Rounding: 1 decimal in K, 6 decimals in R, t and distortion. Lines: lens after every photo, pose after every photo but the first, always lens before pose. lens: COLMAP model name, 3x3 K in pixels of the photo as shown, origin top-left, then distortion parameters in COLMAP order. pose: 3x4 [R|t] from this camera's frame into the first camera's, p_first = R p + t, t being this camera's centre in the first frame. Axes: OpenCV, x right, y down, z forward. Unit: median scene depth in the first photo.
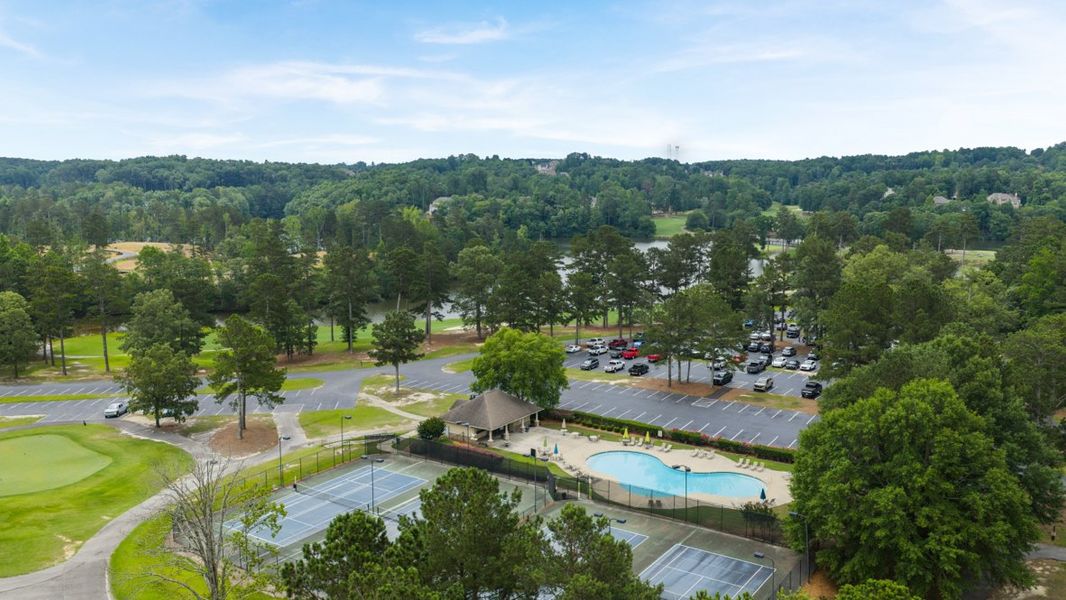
lens RADIAL K [[879.8, 0, 534.4], [0, 879.8, 295.5], [0, 0, 1]] dist [0.026009, -0.049944]
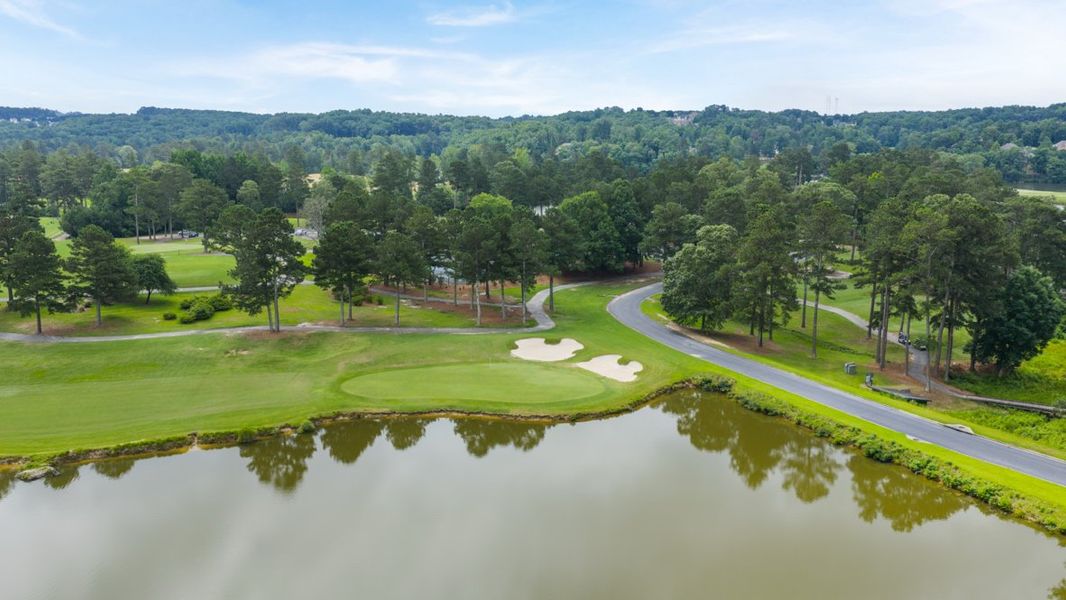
lens RADIAL K [[879.8, 0, 537.8], [0, 879.8, 303.9], [0, 0, 1]] dist [0.026009, -0.049944]
pose [[0.979980, 0.039193, -0.195199, 0.094409], [-0.027453, 0.997668, 0.062494, 0.030914], [0.197193, -0.055884, 0.978771, -0.180490]]
